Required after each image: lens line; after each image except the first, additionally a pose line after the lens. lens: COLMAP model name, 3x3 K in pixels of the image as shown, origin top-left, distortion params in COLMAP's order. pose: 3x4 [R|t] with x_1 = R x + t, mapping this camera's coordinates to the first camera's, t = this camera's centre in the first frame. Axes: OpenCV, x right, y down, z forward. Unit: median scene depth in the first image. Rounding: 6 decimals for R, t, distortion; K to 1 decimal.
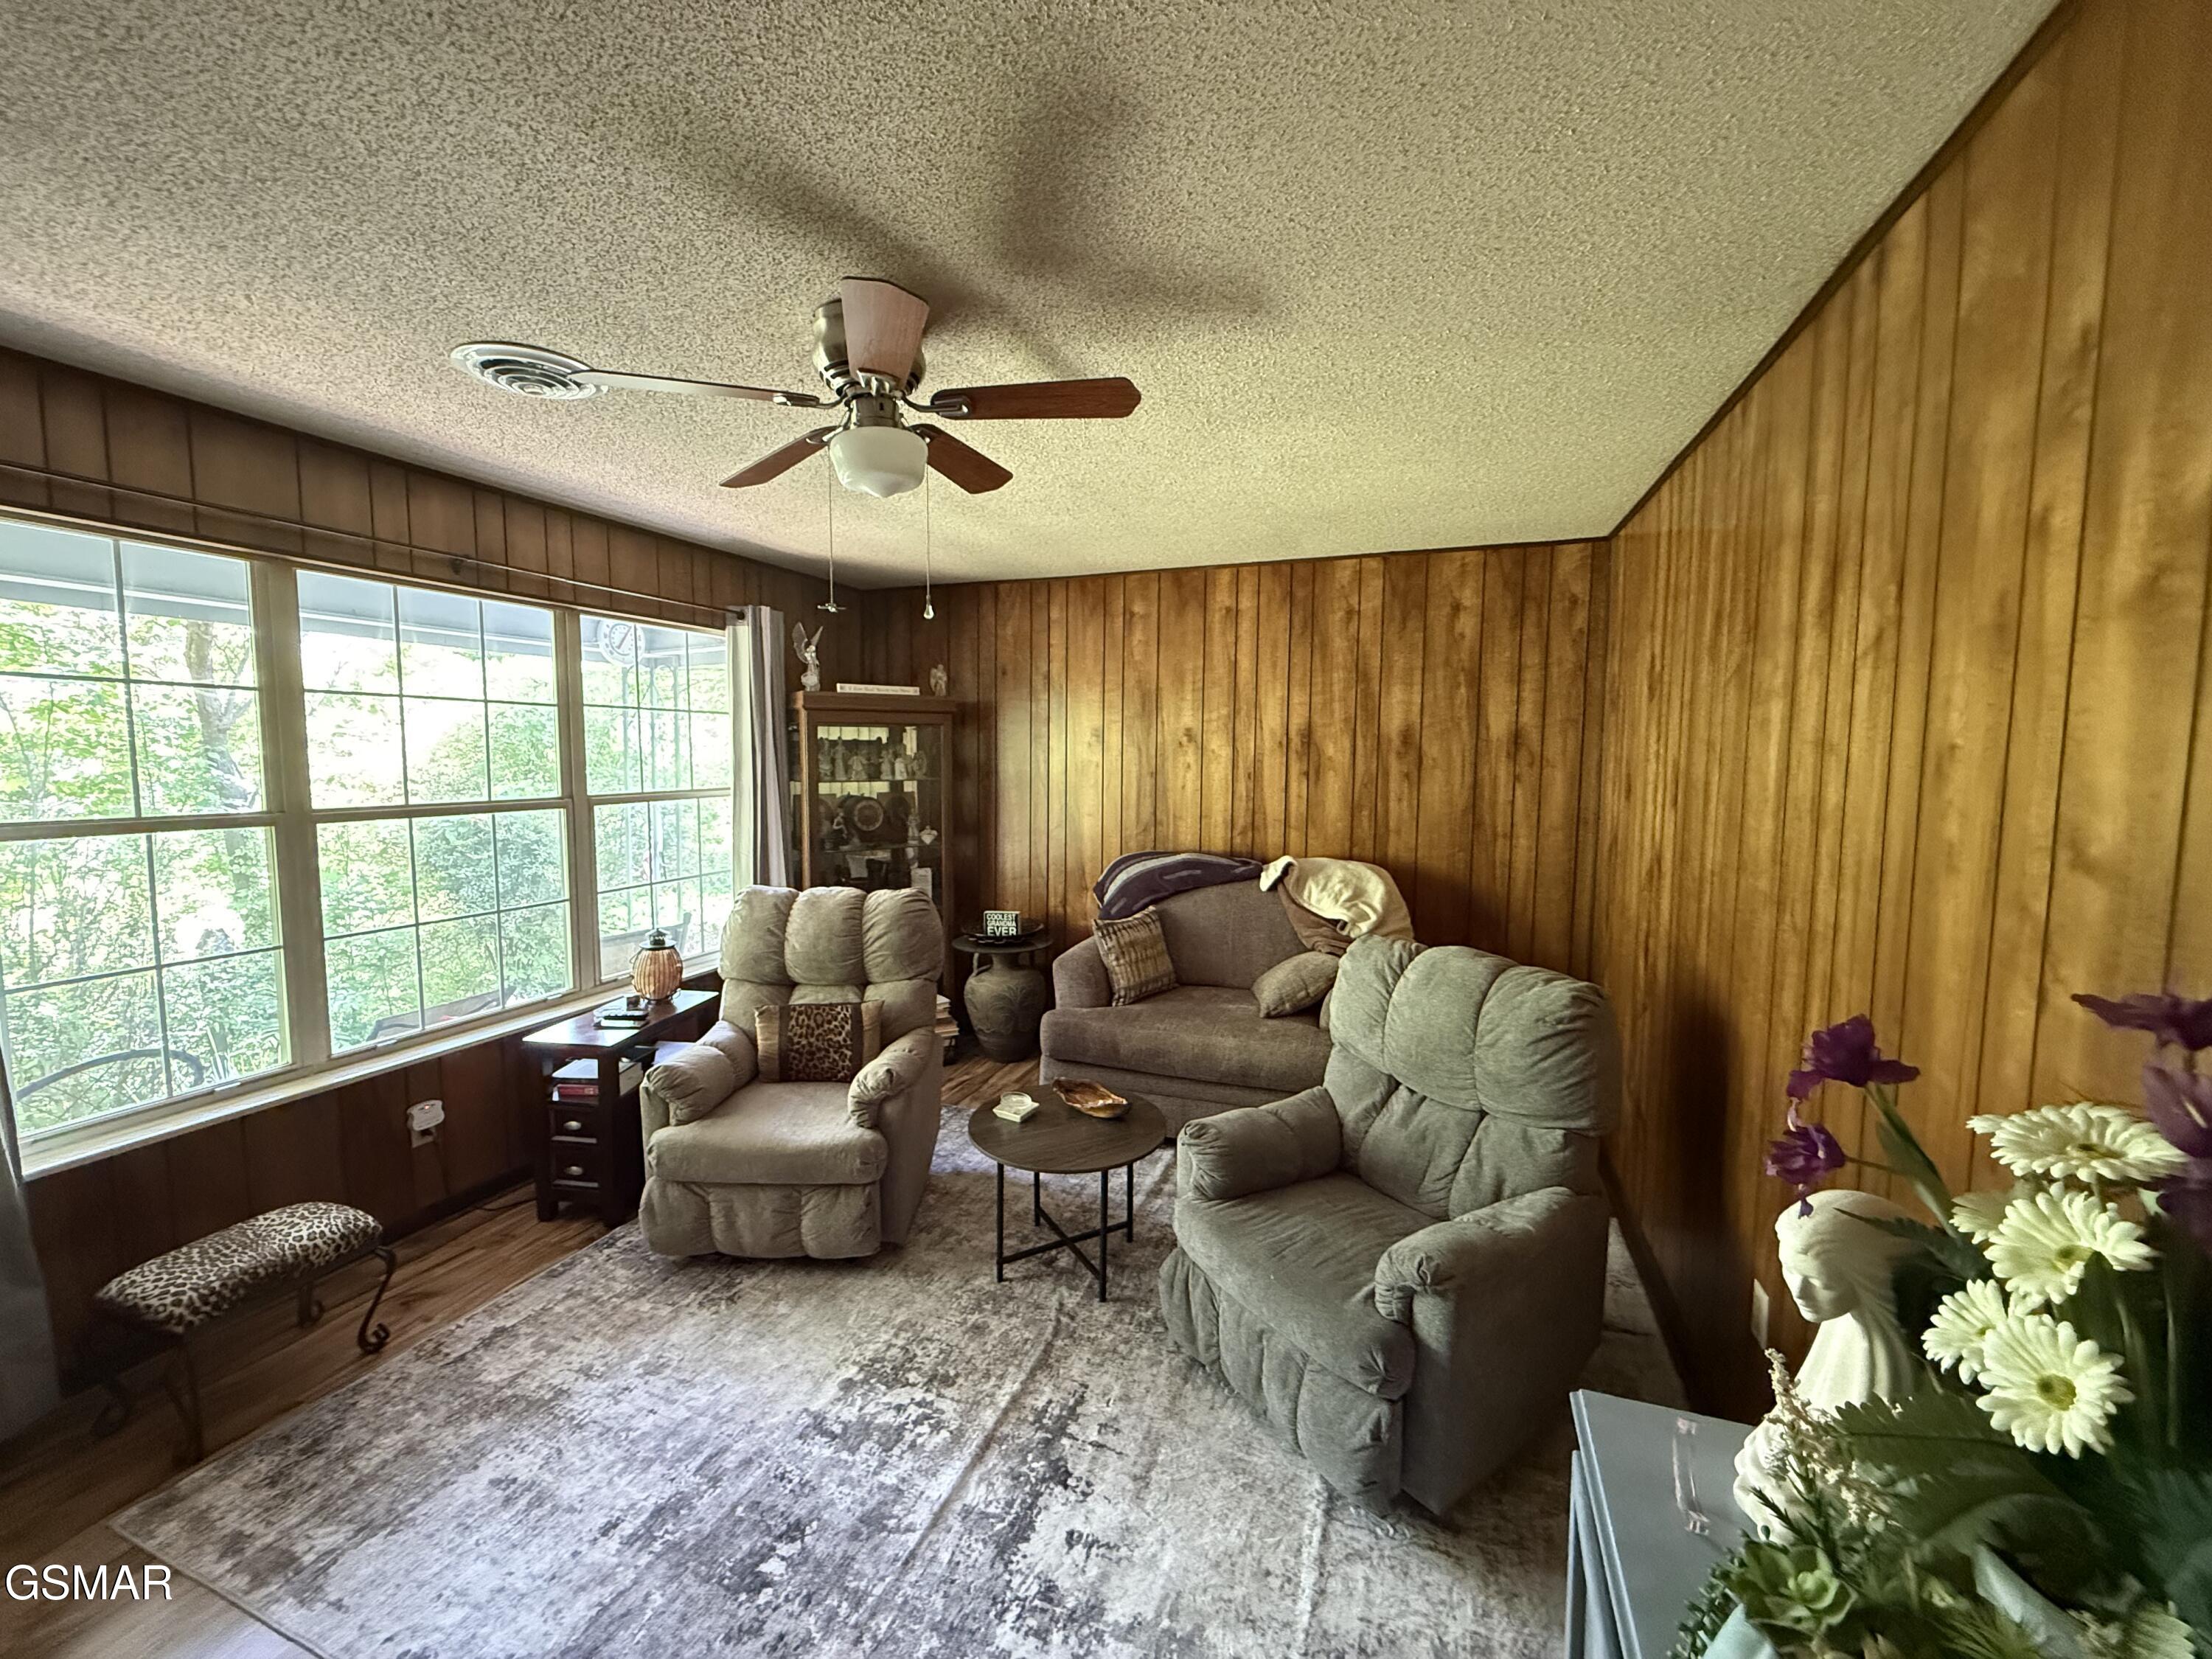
lens RADIAL K [[879.1, 0, 1098.9], [0, 879.1, 827.0], [0, 0, 1]] dist [0.000107, -0.000003]
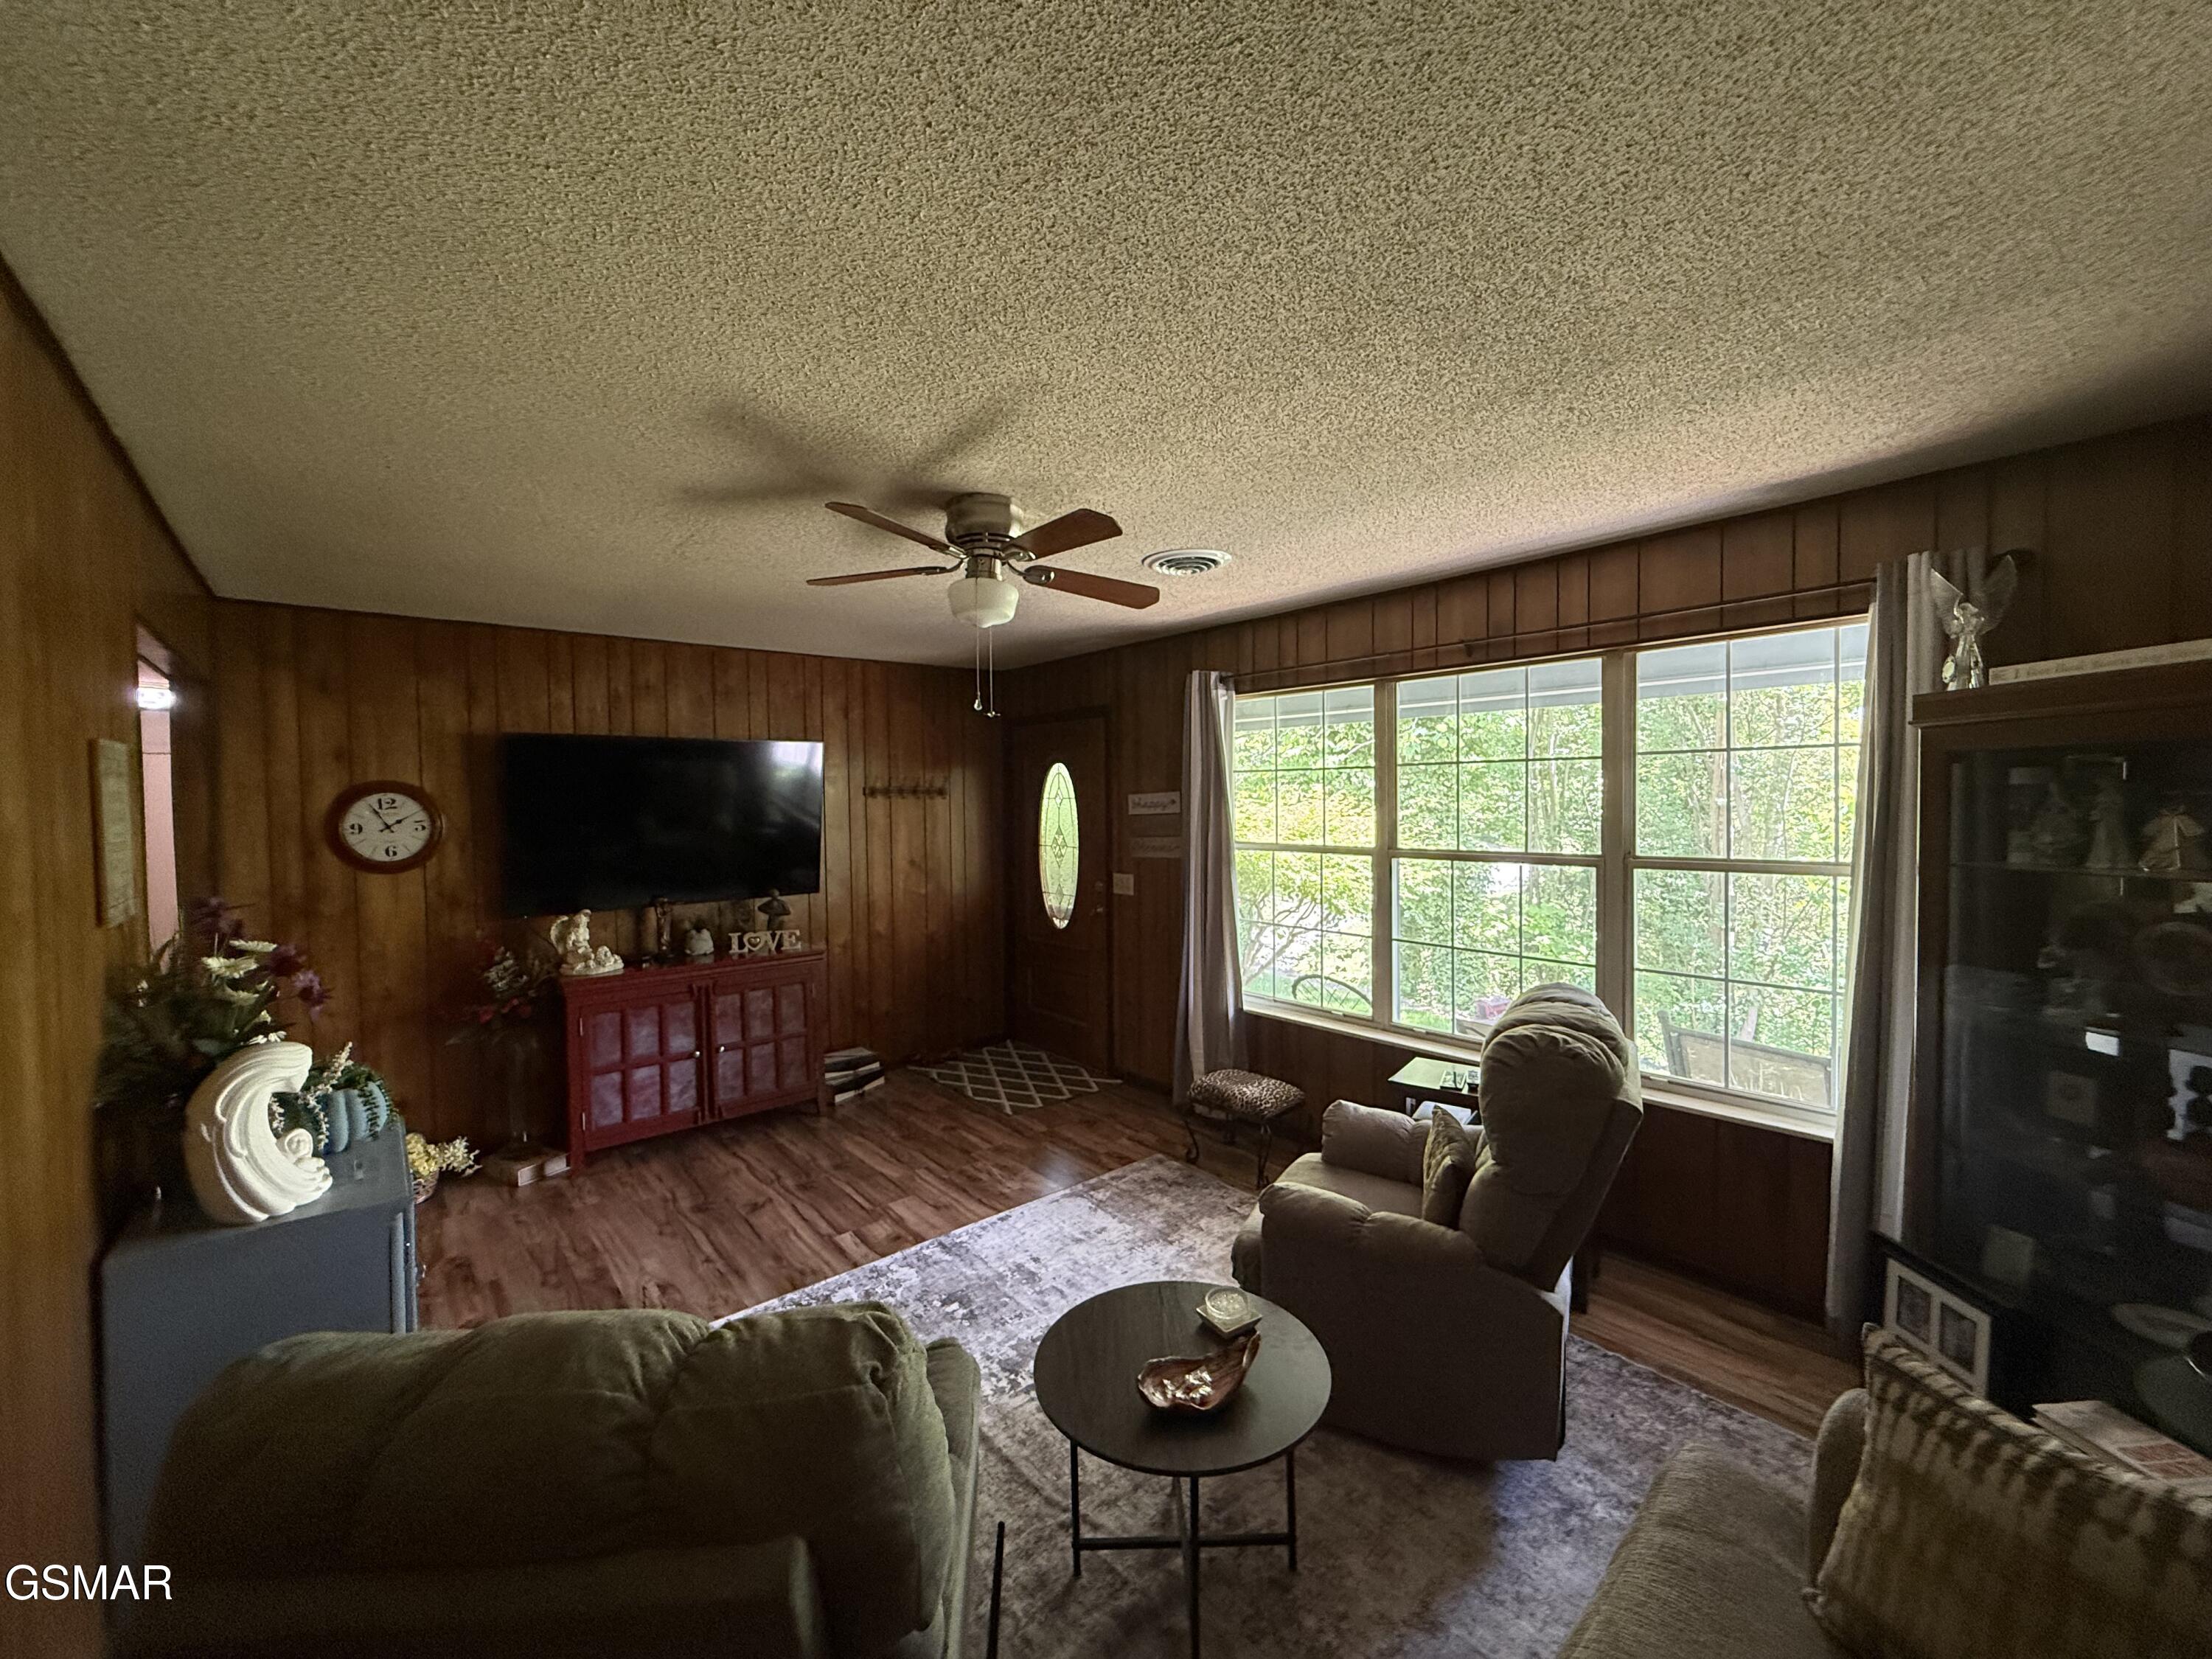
lens RADIAL K [[879.1, 0, 1098.9], [0, 879.1, 827.0], [0, 0, 1]] dist [0.000107, -0.000003]
pose [[-0.486673, 0.024398, -0.873243, 0.678584], [-0.063625, 0.995965, 0.063286, -0.131262], [0.871264, 0.086359, -0.483158, 1.453275]]
